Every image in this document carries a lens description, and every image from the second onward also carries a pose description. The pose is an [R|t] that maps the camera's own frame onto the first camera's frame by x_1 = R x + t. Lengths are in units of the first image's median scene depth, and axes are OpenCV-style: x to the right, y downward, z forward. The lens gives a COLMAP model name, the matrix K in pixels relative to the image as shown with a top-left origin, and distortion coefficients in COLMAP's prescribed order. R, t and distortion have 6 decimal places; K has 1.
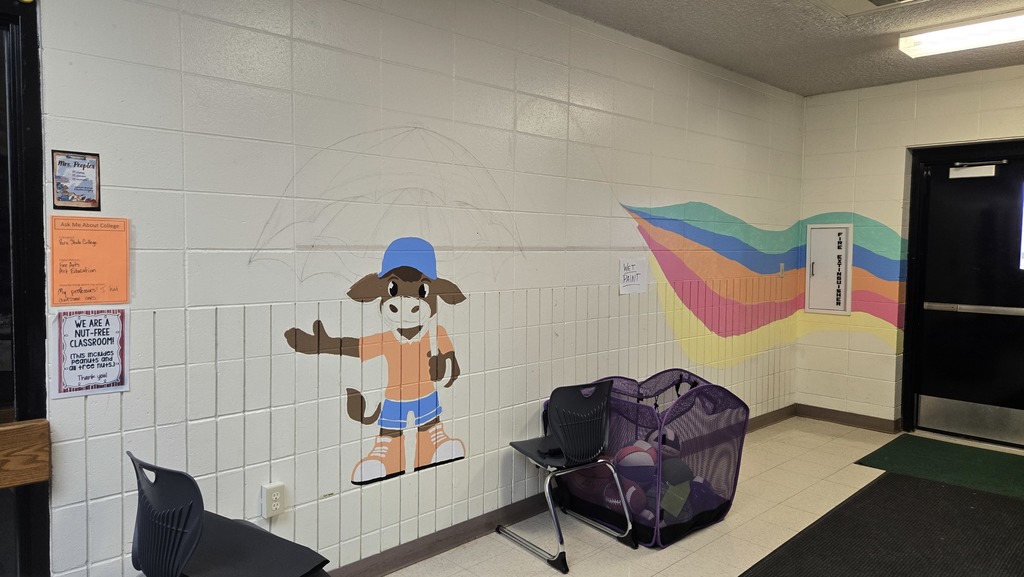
lens RADIAL K [[699.5, 0, 508.7], [0, 699.5, 281.0], [0, 0, 1]] dist [0.038033, -0.007912]
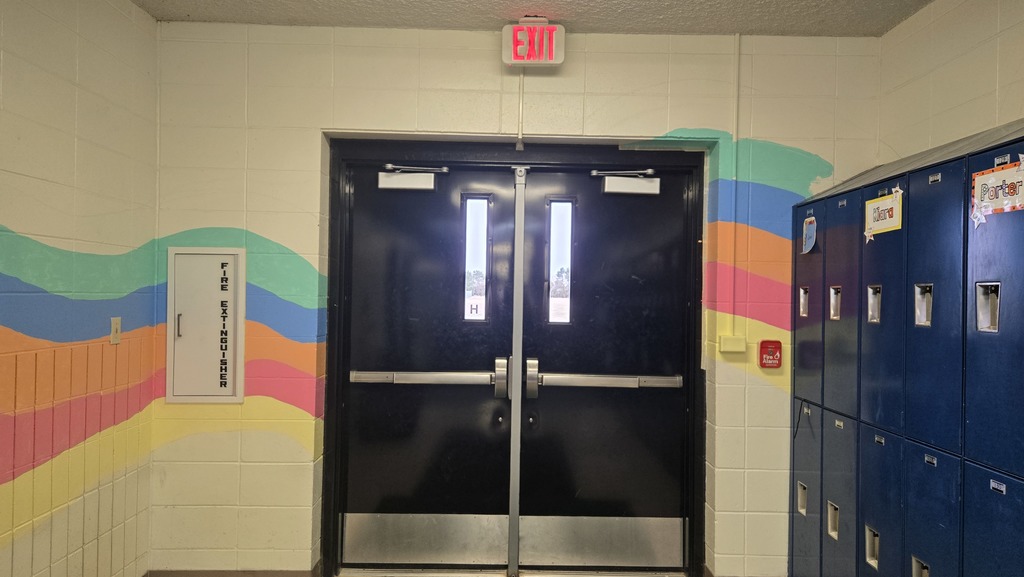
lens RADIAL K [[699.5, 0, 509.1], [0, 699.5, 288.3], [0, 0, 1]] dist [0.038033, -0.007912]
pose [[0.692747, 0.007004, 0.721147, 0.214158], [0.028896, 0.998880, -0.037459, -0.018687], [-0.720602, 0.046788, 0.691769, 0.430064]]
